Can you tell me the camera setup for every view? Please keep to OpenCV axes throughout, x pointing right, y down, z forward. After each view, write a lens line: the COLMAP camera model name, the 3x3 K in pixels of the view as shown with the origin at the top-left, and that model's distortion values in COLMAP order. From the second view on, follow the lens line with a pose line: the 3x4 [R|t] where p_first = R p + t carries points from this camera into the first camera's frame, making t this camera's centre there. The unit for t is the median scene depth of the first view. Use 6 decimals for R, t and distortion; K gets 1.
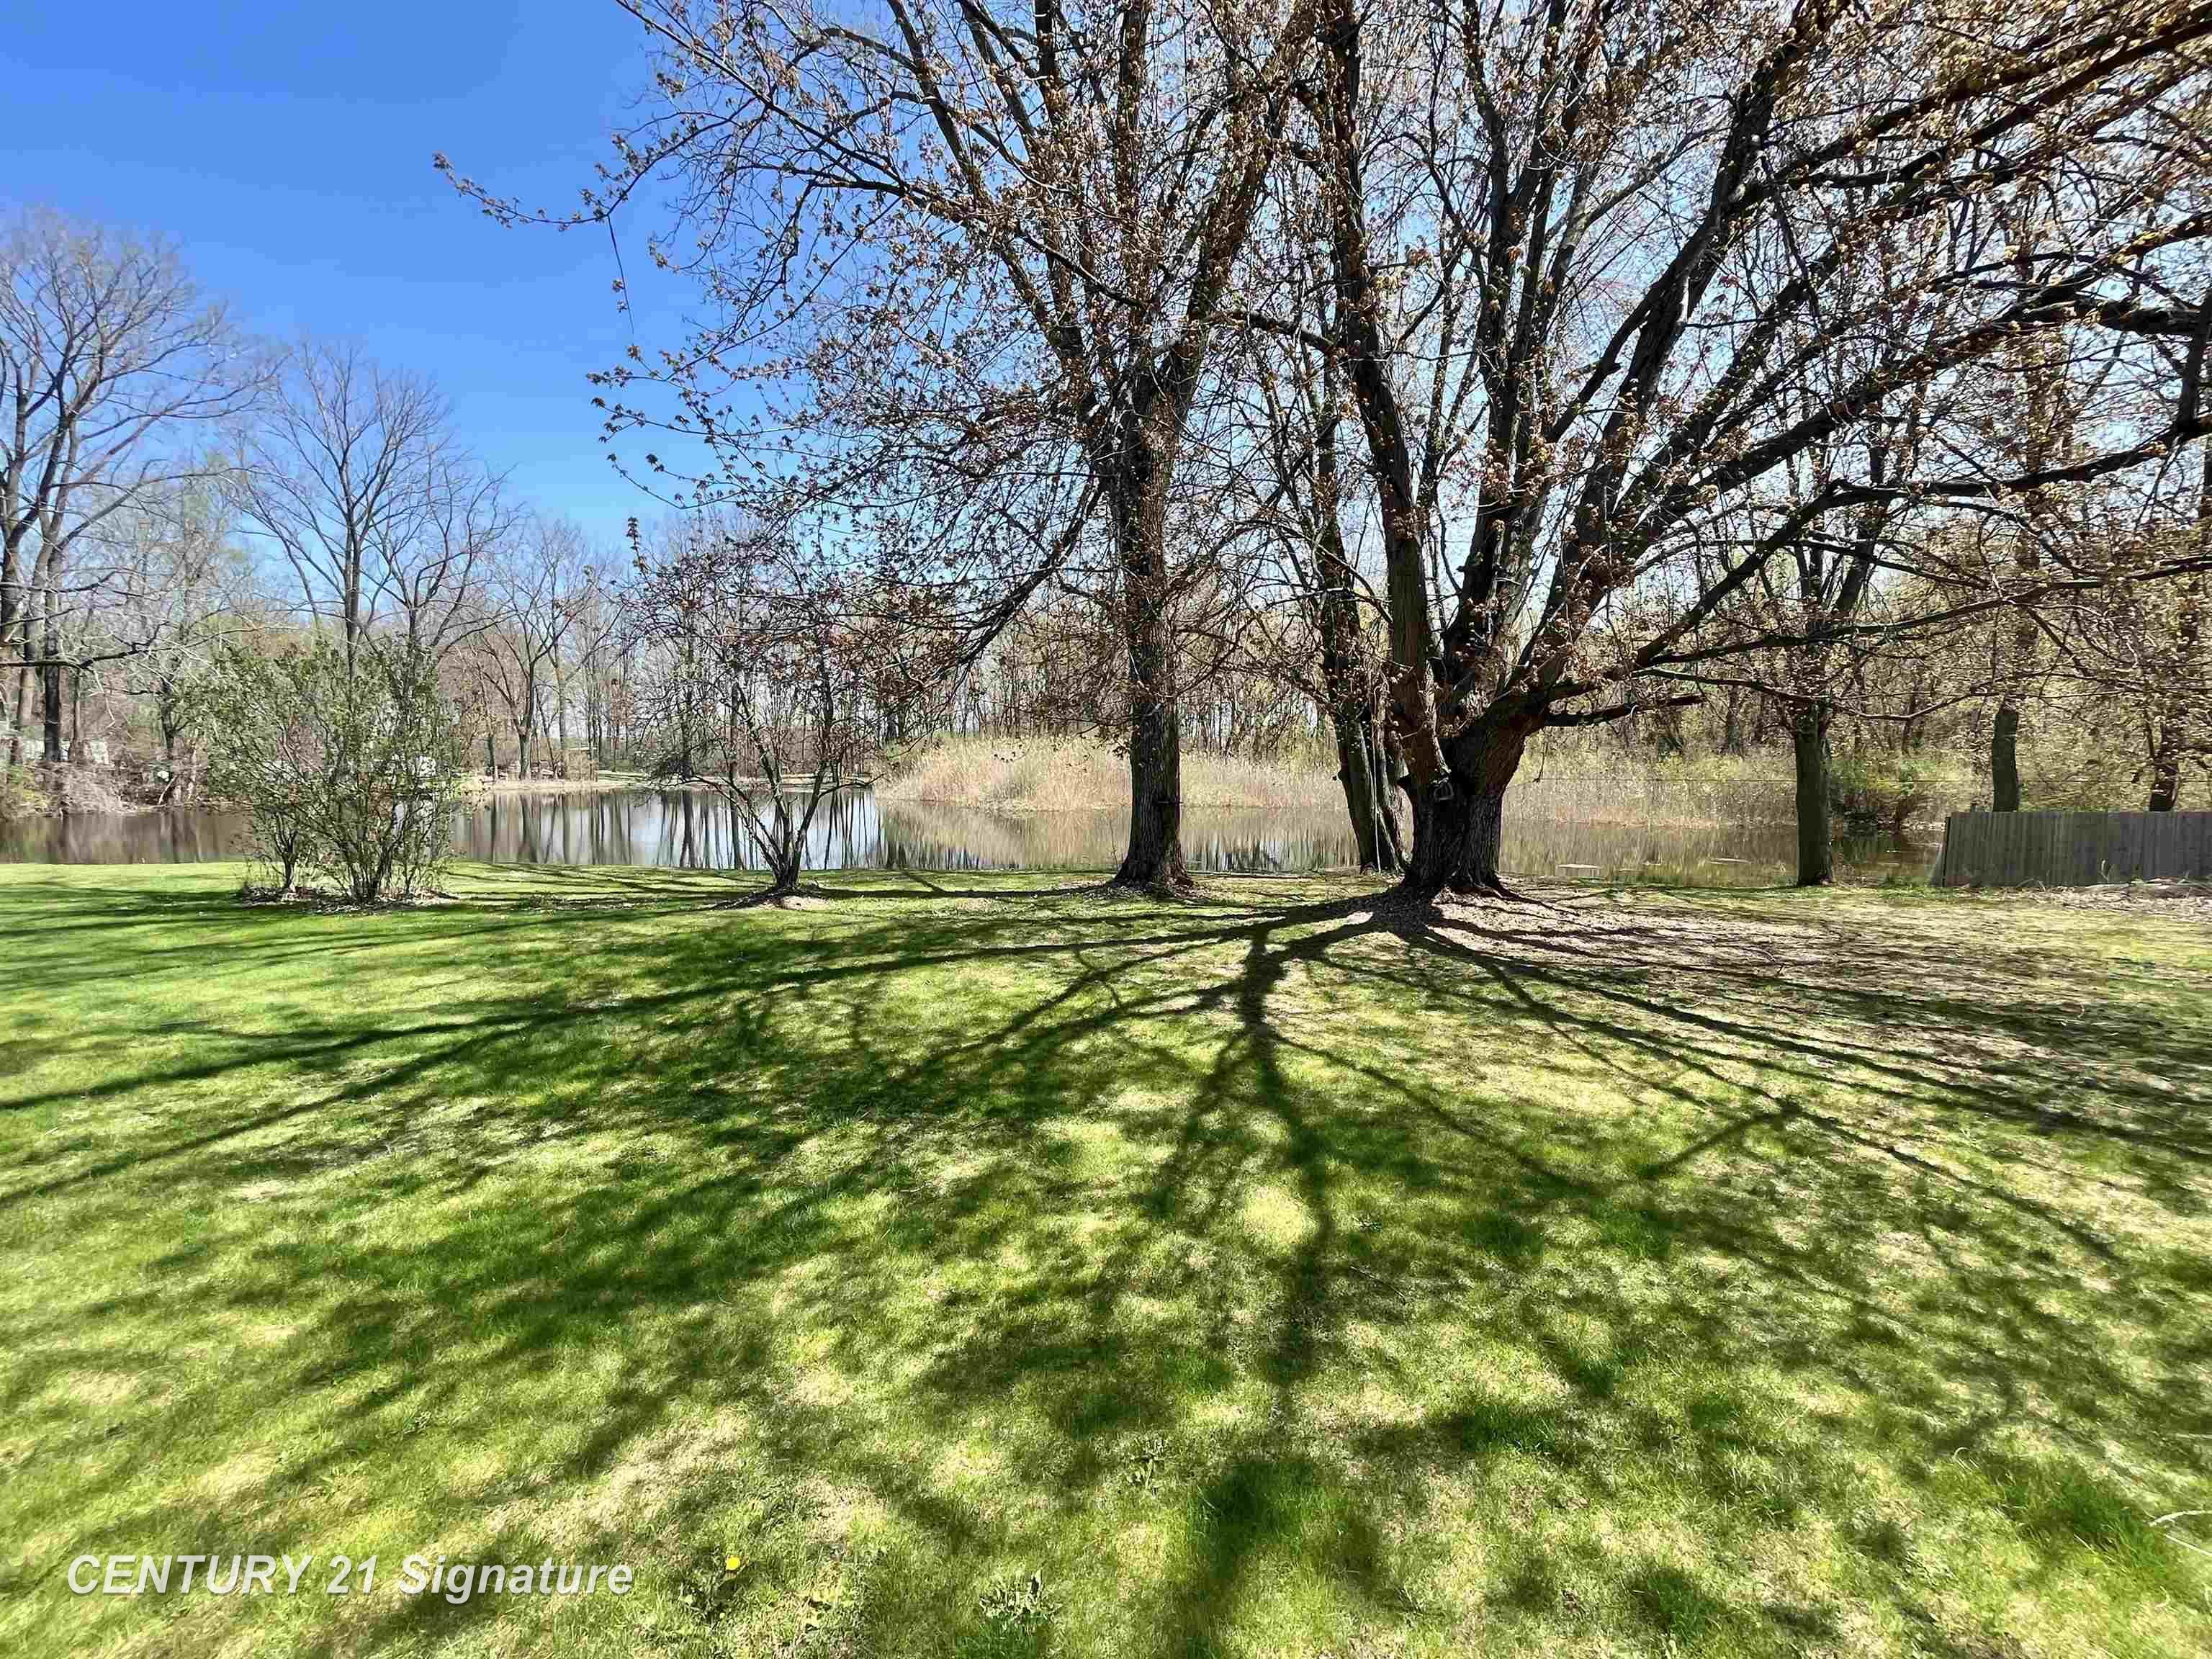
lens RADIAL K [[899.8, 0, 1110.0], [0, 899.8, 829.0], [0, 0, 1]] dist [-0.005637, 0.000139]
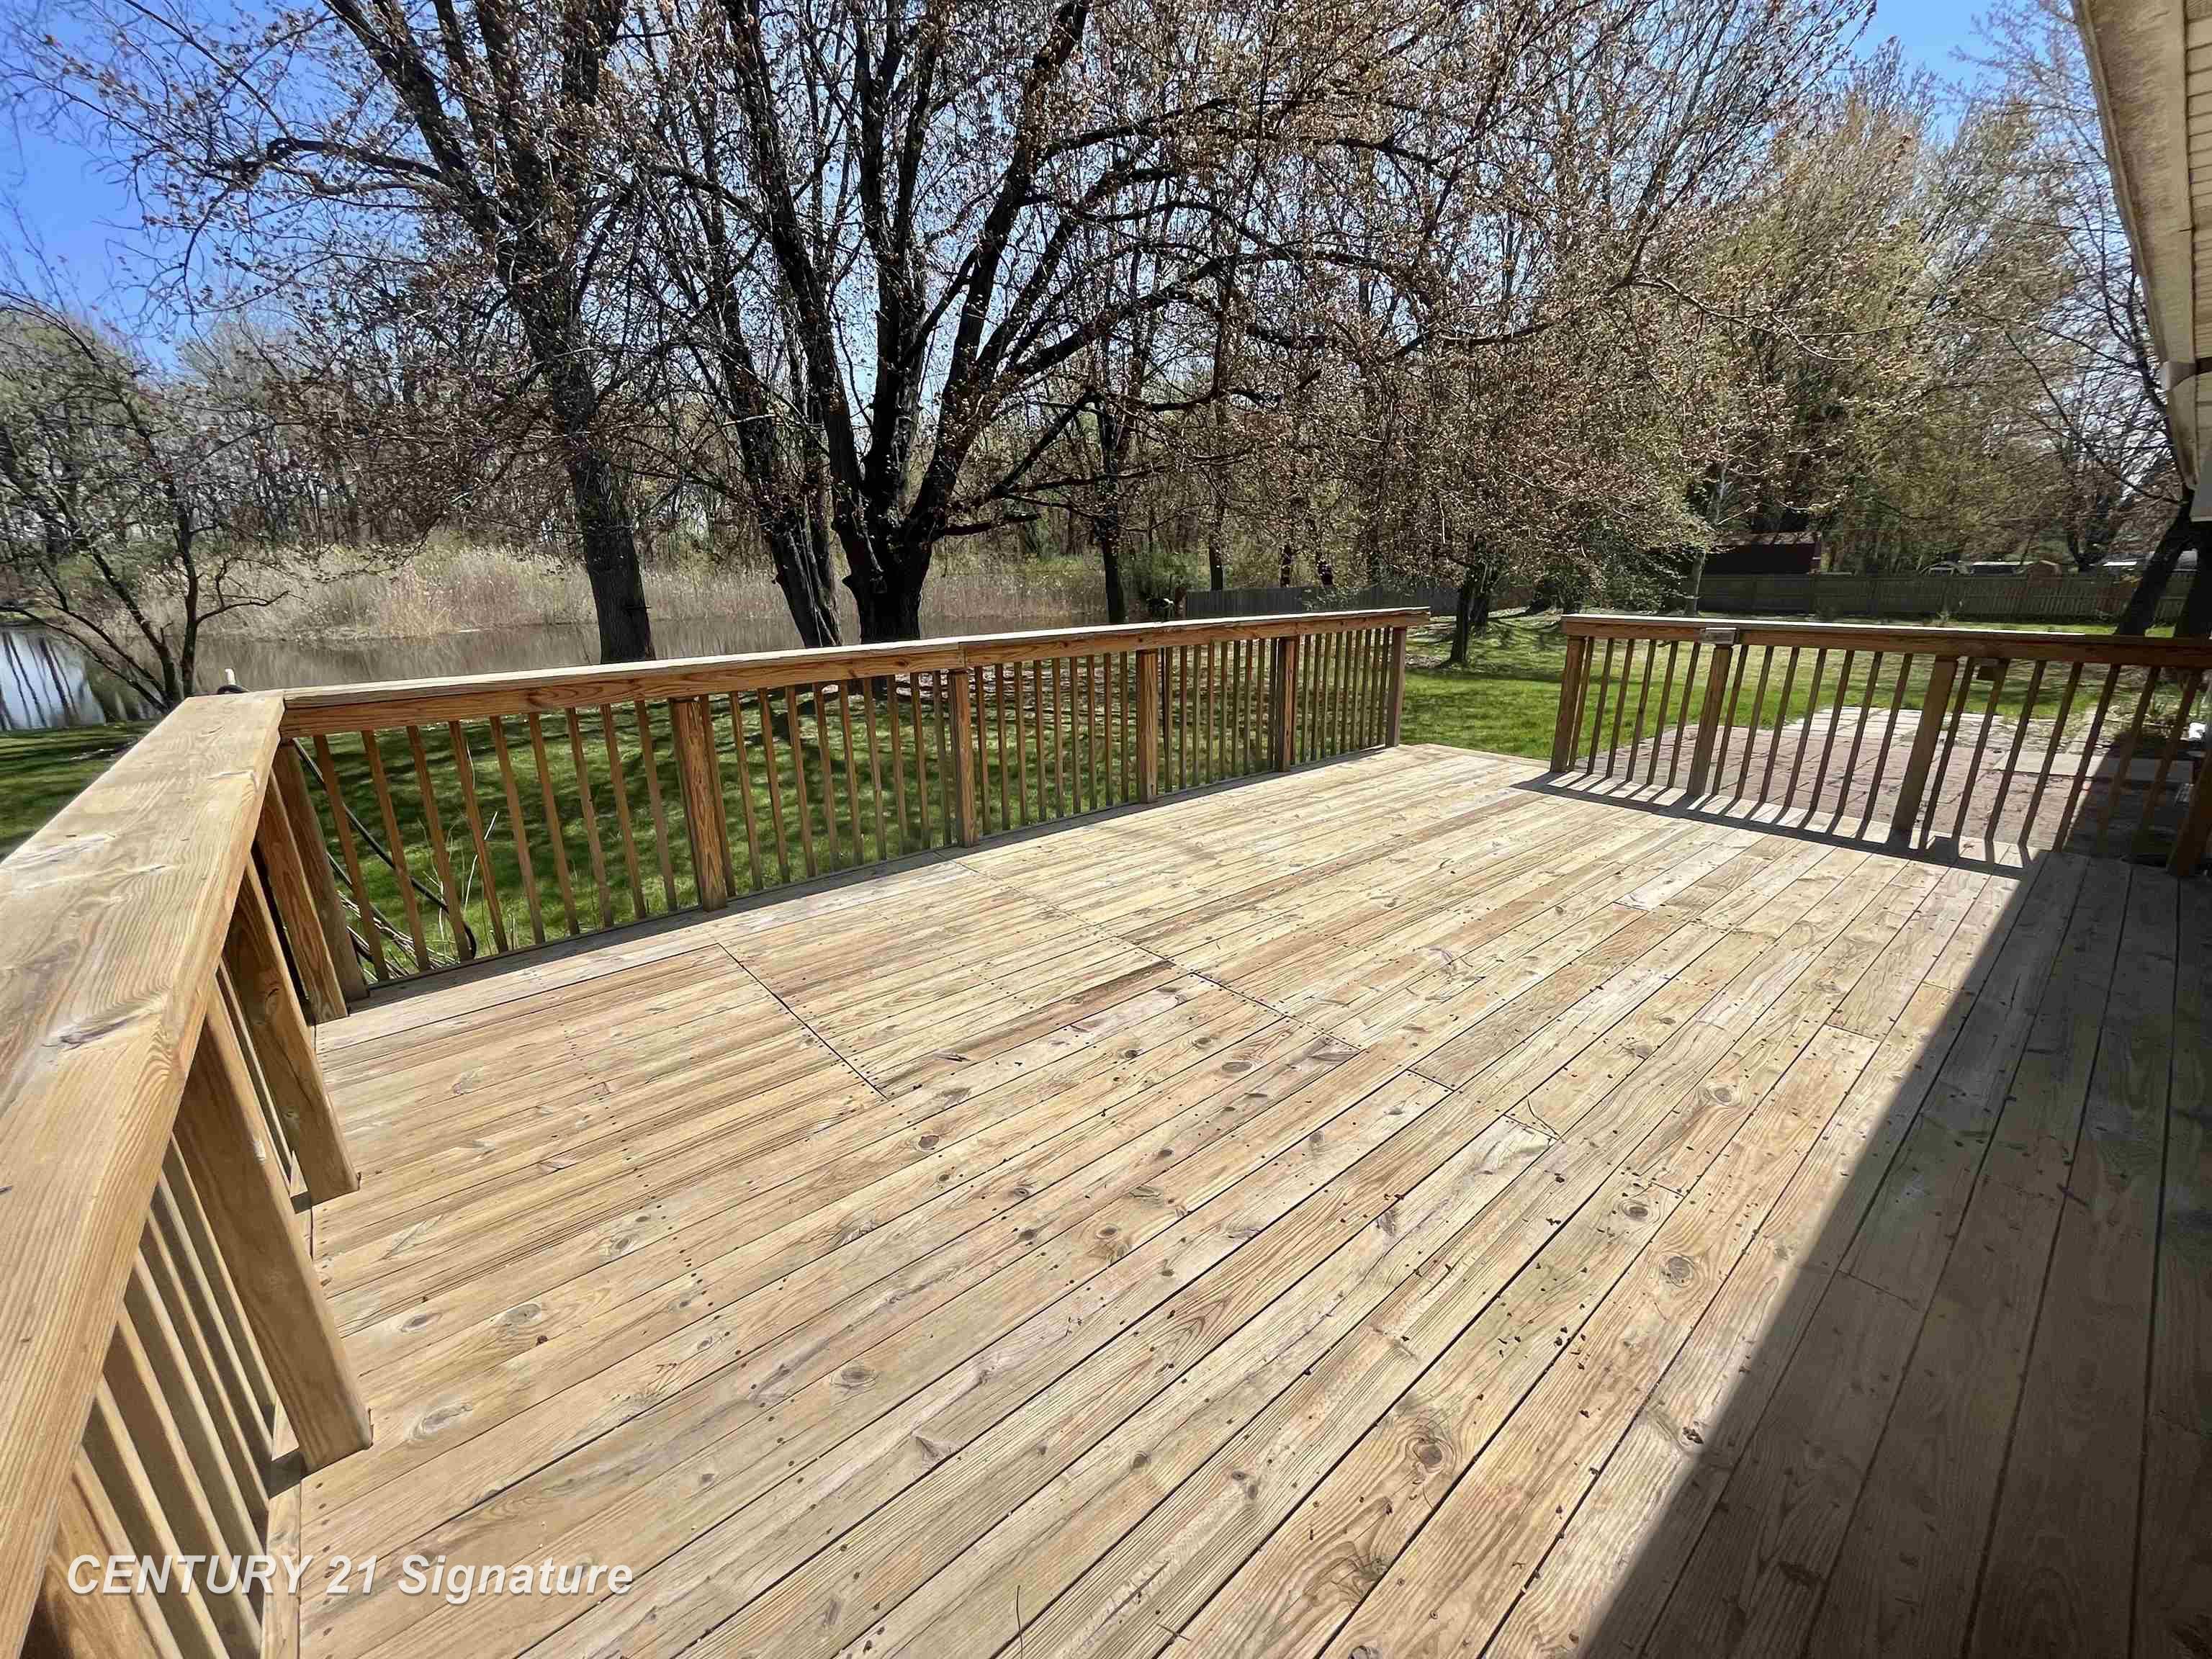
lens RADIAL K [[899.8, 0, 1101.6], [0, 899.8, 838.0], [0, 0, 1]] dist [-0.005637, 0.000139]
pose [[0.821397, -0.185093, 0.539489, -0.125152], [0.062189, 0.969304, 0.237871, 0.016921], [-0.566957, -0.161836, 0.807694, -0.277162]]
